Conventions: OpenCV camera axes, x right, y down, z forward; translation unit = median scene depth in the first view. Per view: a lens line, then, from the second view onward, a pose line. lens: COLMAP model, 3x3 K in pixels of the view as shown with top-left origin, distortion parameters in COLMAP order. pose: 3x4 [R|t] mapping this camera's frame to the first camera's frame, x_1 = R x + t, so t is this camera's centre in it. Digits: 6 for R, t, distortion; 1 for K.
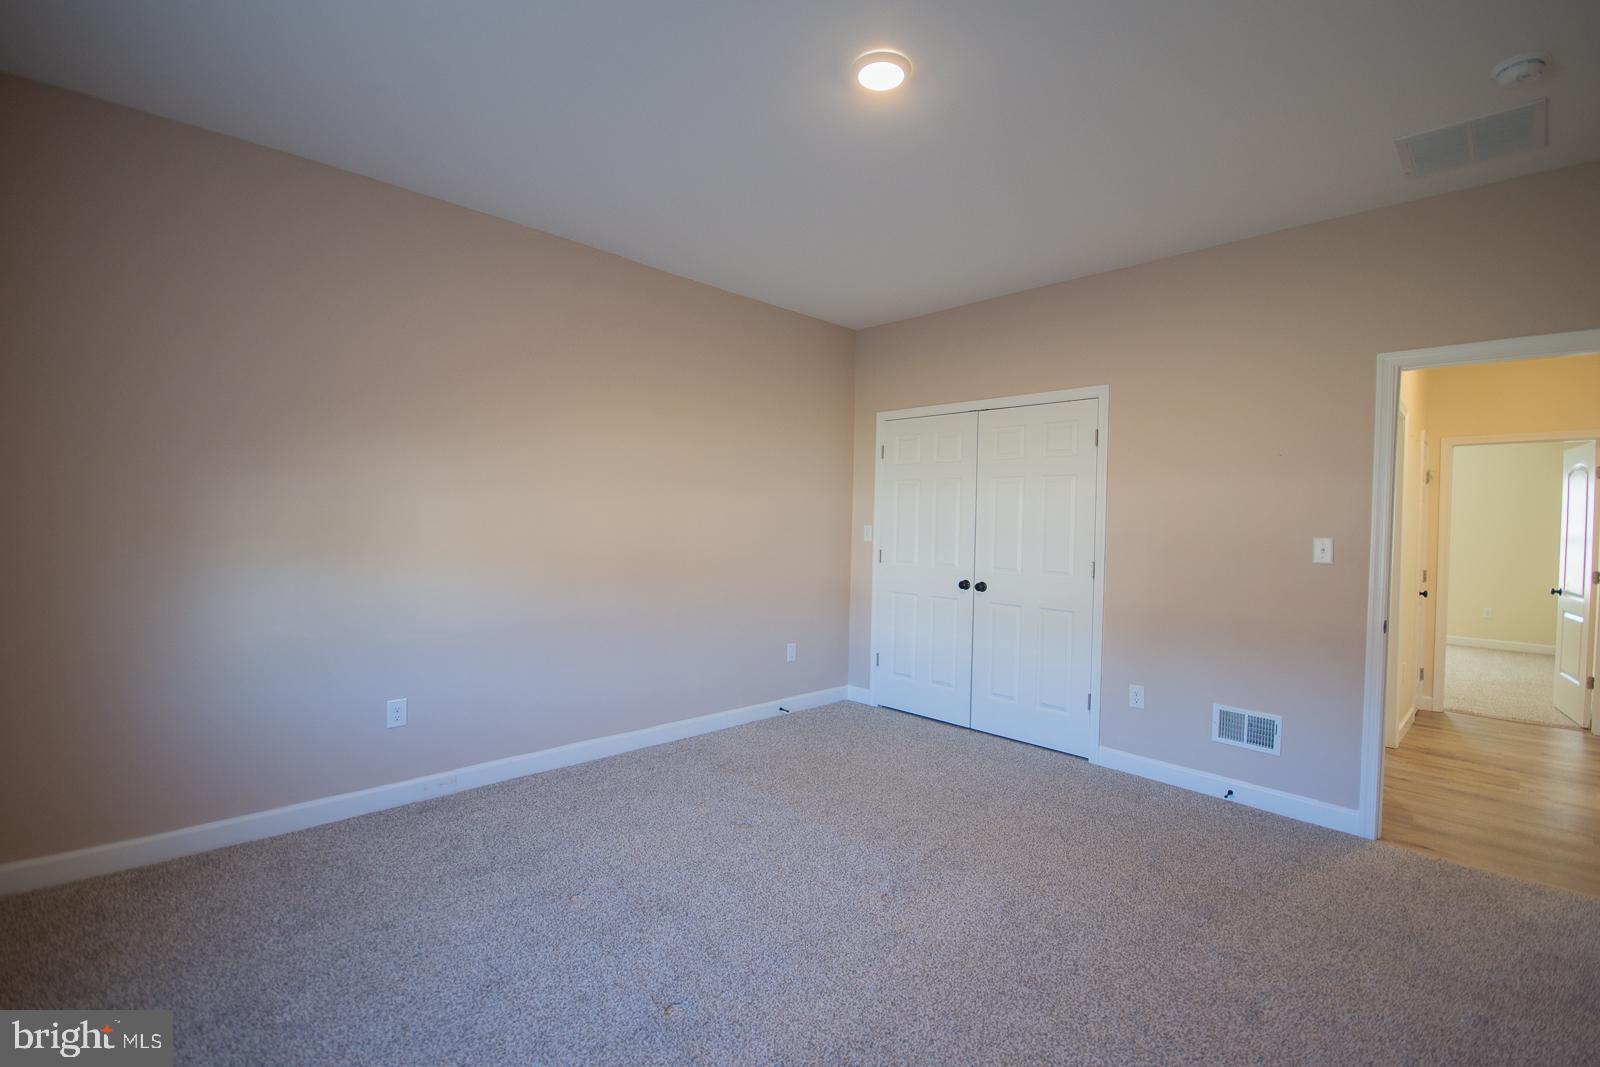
lens RADIAL K [[702.5, 0, 802.0], [0, 702.5, 528.6], [0, 0, 1]] dist [0.004568, -0.006288]
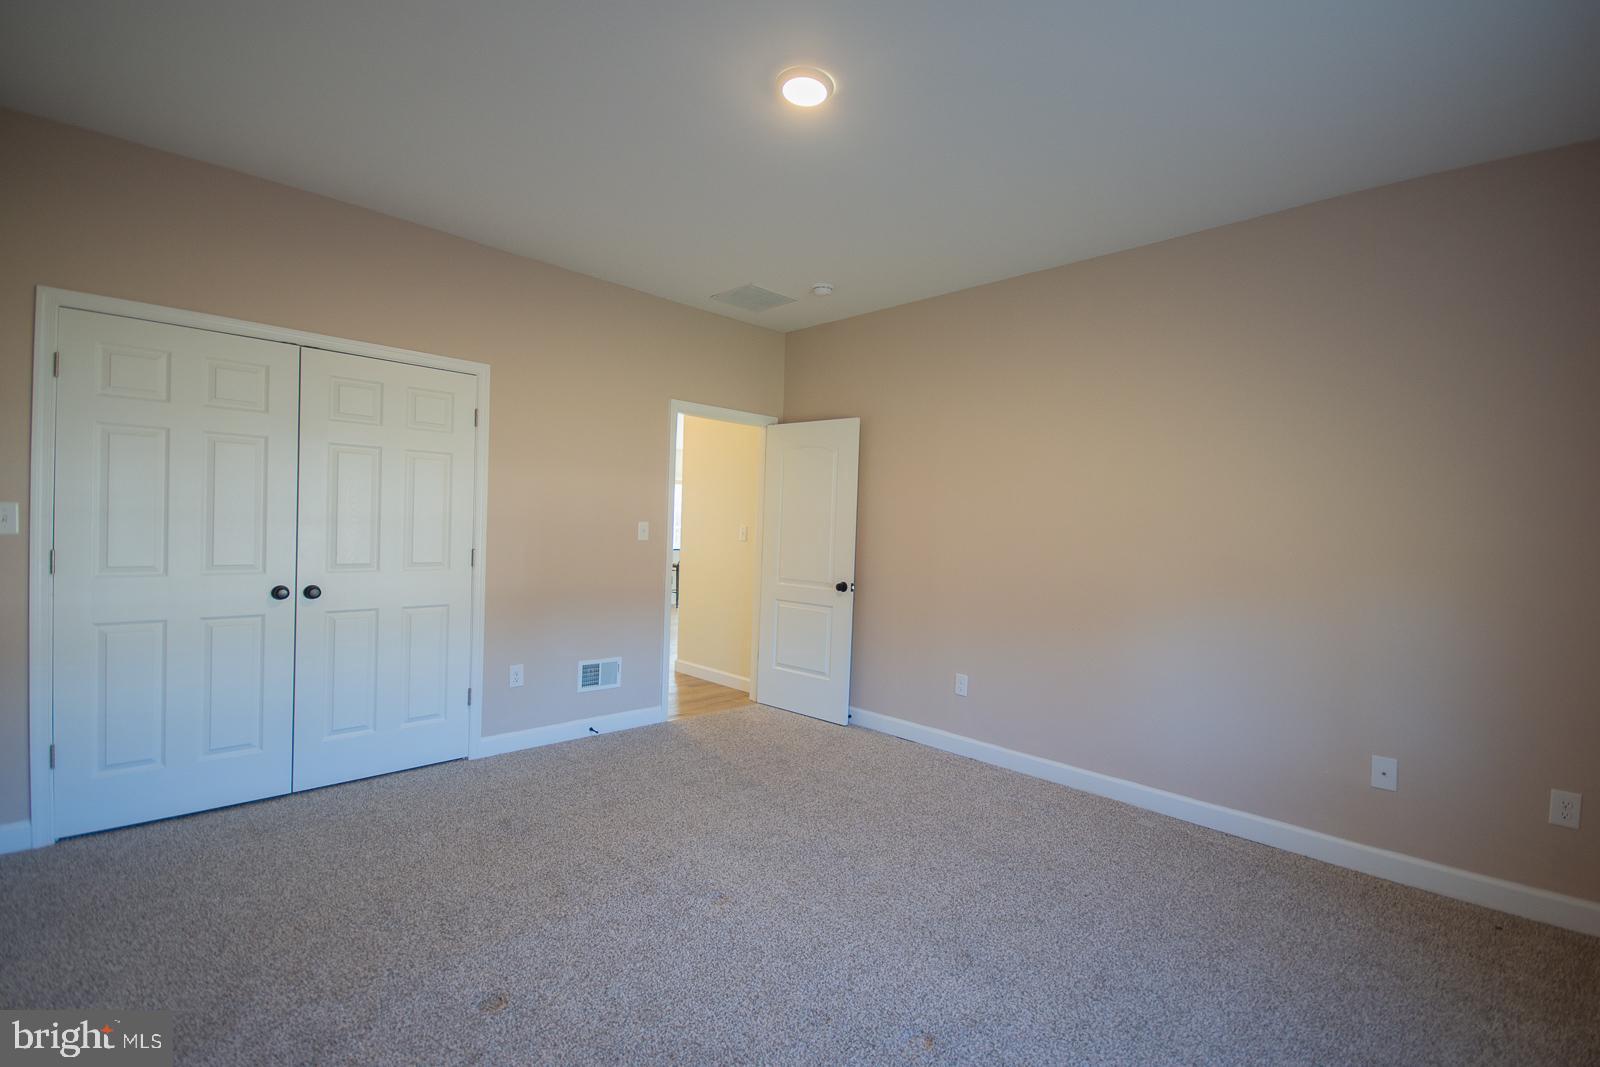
lens RADIAL K [[702.5, 0, 797.7], [0, 702.5, 525.4], [0, 0, 1]] dist [0.004568, -0.006288]
pose [[0.002576, -0.022962, 0.999733, -0.529349], [-0.018073, 0.999572, 0.023005, -0.013413], [-0.999833, -0.018127, 0.002160, 0.561936]]
